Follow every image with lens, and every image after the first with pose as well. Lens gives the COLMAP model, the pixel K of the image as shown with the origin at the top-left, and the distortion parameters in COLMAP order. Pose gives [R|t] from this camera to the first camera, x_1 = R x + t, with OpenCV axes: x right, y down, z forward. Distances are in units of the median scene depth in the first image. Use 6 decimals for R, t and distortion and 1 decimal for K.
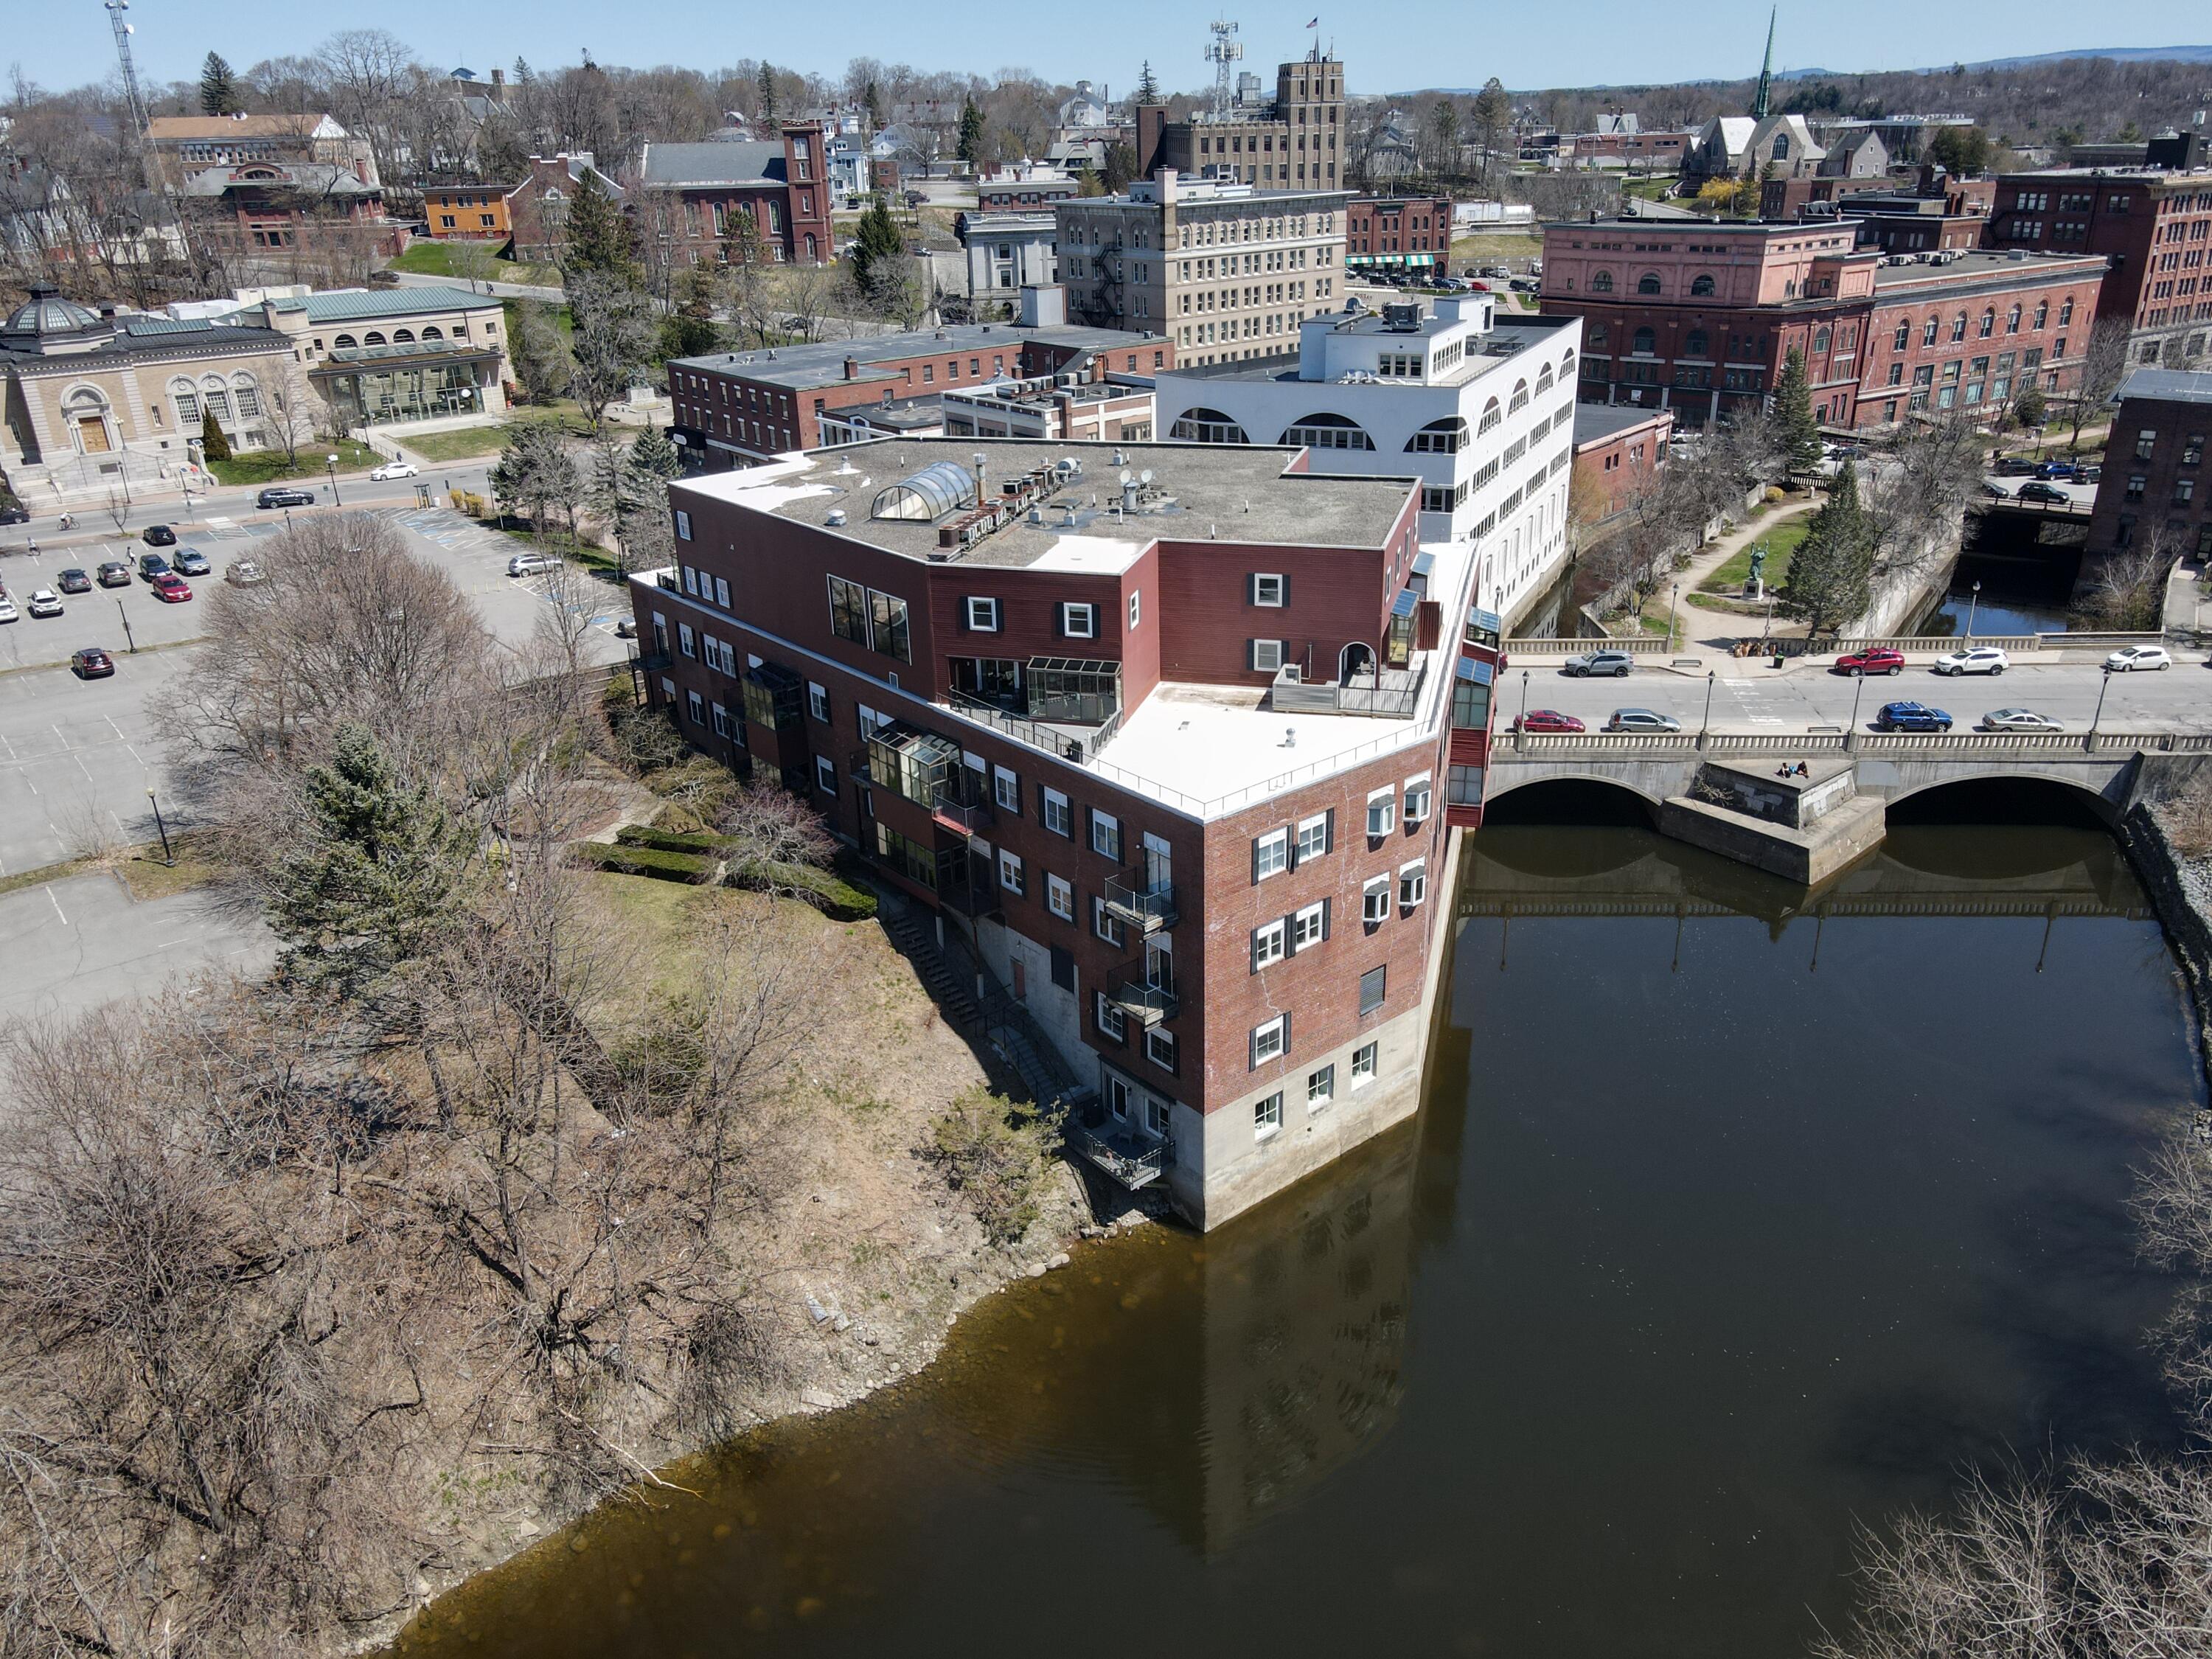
lens RADIAL K [[1625.1, 0, 1104.0], [0, 1625.1, 820.4], [0, 0, 1]] dist [0.001087, 0.027822]
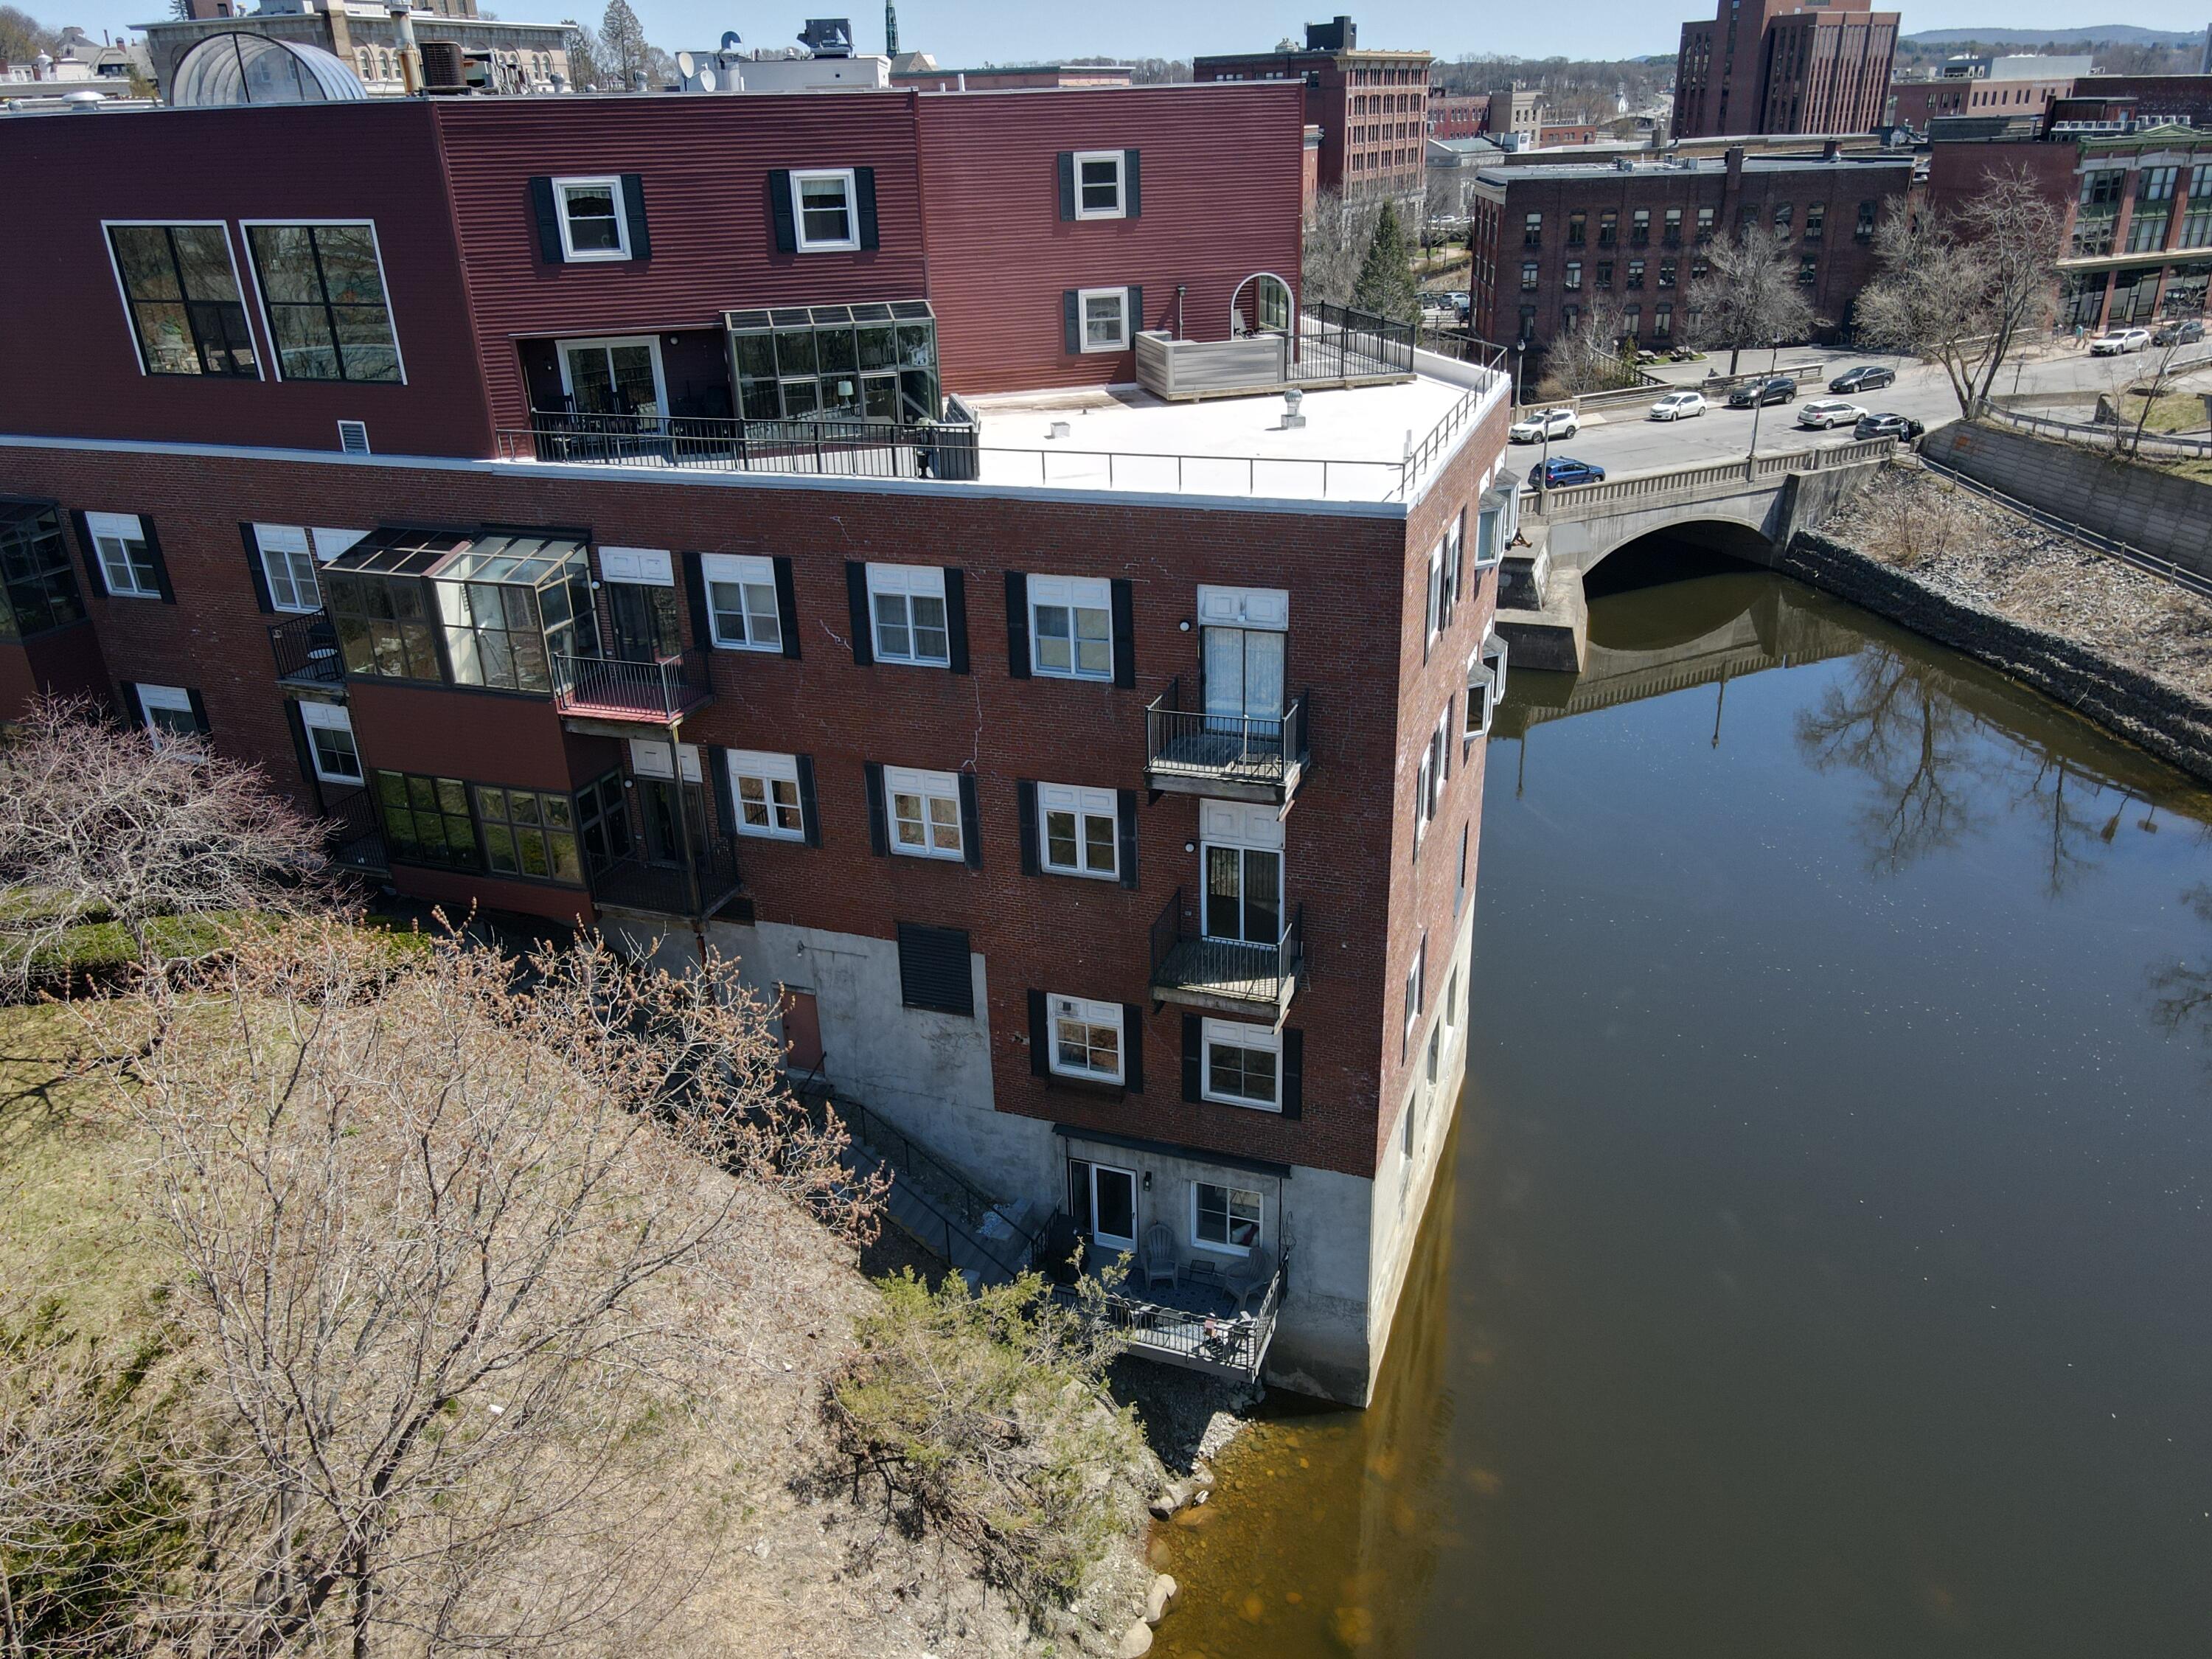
lens RADIAL K [[1625.1, 0, 1104.0], [0, 1625.1, 820.4], [0, 0, 1]] dist [0.001087, 0.027822]
pose [[0.863601, -0.202668, 0.461649, -0.133038], [0.208135, 0.977295, 0.039686, 0.028550], [-0.459210, 0.061812, 0.886175, 0.394773]]
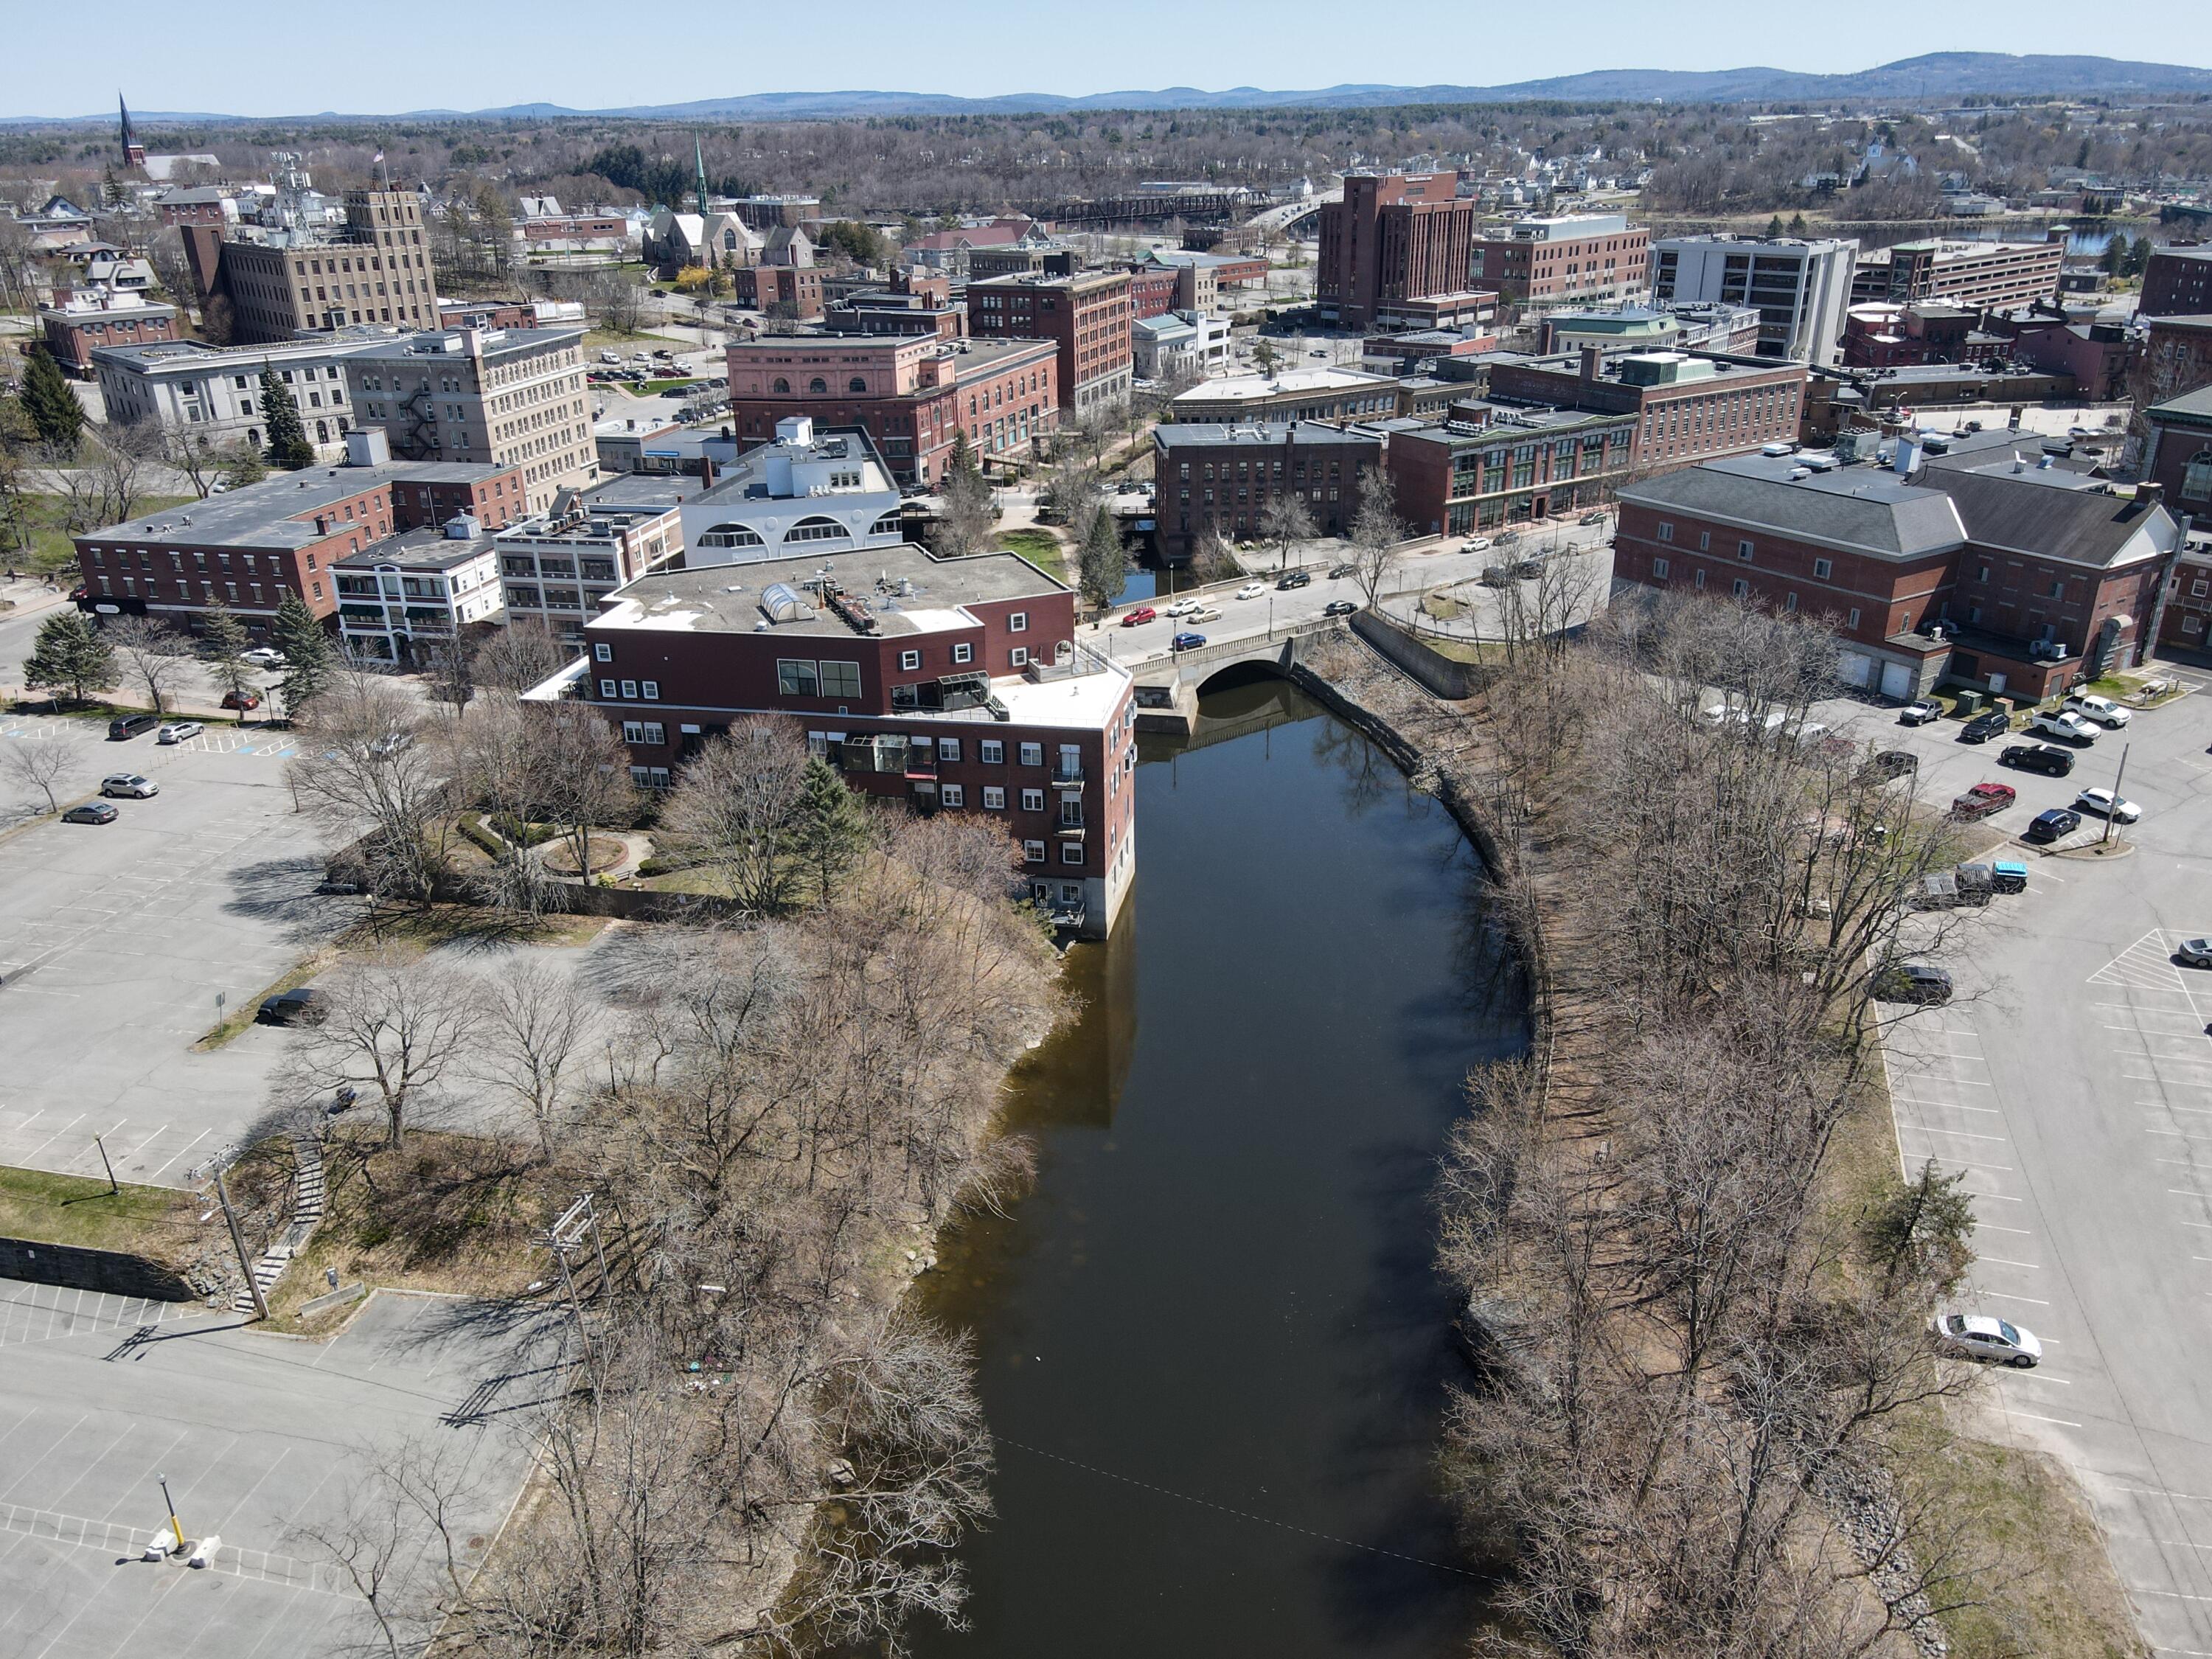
lens RADIAL K [[1622.6, 0, 1106.0], [0, 1622.6, 829.5], [0, 0, 1]] dist [-0.014189, 0.080210]
pose [[0.773532, -0.243213, 0.585231, -0.712305], [0.248722, 0.965847, 0.072642, -0.014676], [-0.582911, 0.089370, 0.807606, -0.406807]]
